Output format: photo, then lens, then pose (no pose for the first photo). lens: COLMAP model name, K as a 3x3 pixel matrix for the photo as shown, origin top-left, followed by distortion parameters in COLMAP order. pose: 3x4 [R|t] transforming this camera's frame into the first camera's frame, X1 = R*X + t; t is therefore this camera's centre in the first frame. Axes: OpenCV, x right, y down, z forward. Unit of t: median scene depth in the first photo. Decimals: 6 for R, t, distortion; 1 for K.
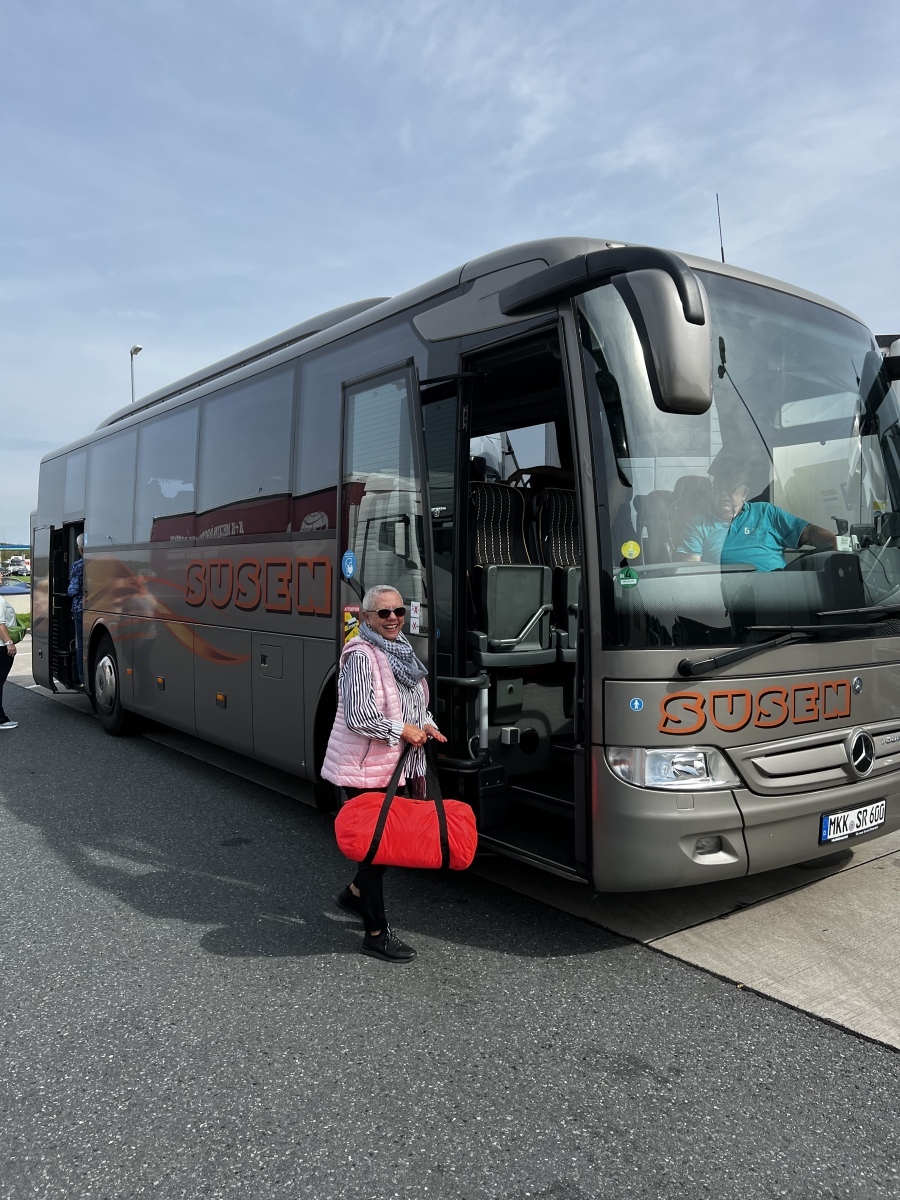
lens RADIAL K [[910.0, 0, 437.1], [0, 910.0, 600.8], [0, 0, 1]] dist [0.060324, -0.072094]
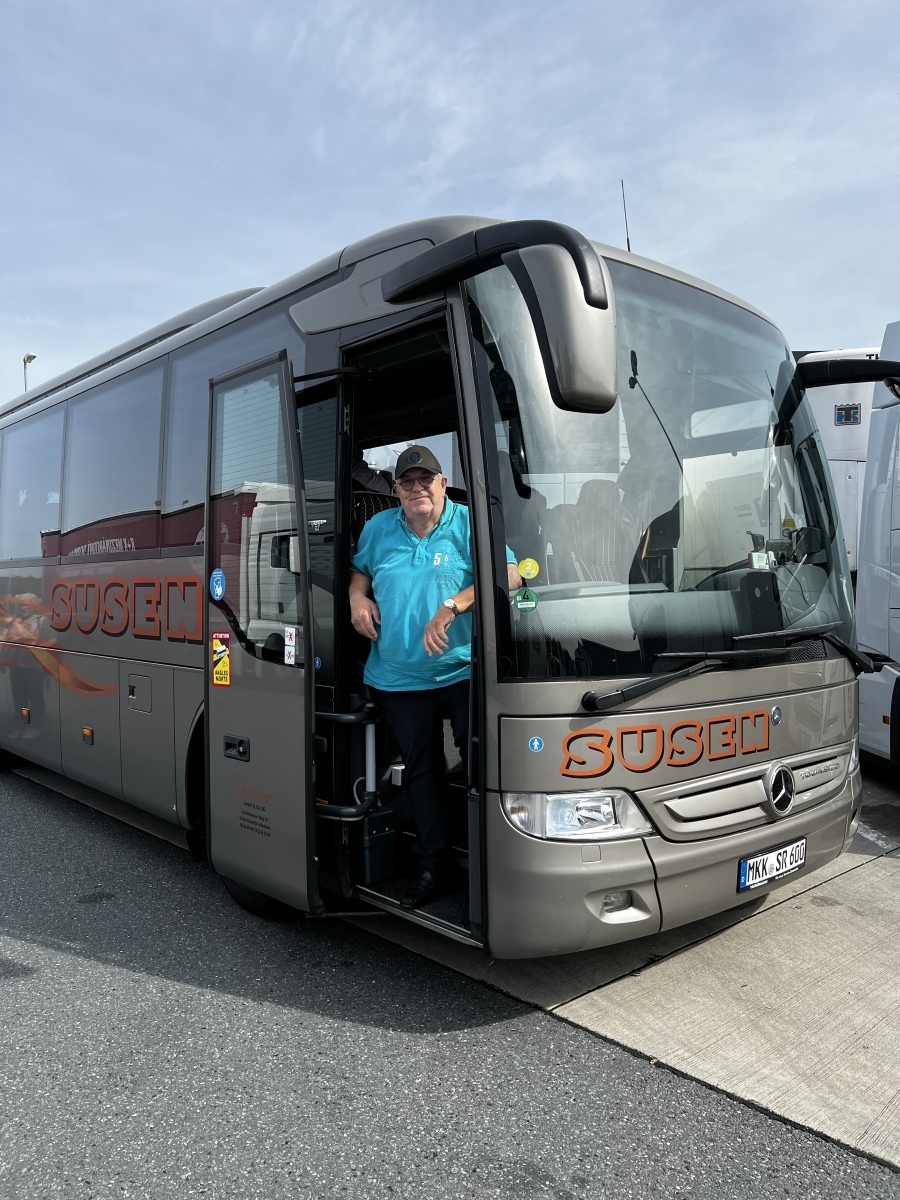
lens RADIAL K [[912.9, 0, 417.7], [0, 912.9, 611.4], [0, 0, 1]] dist [0.067732, -0.089862]
pose [[0.997396, -0.005212, 0.071931, 0.038733], [0.005698, 0.999962, -0.006552, -0.008577], [-0.071894, 0.006945, 0.997388, 0.118424]]
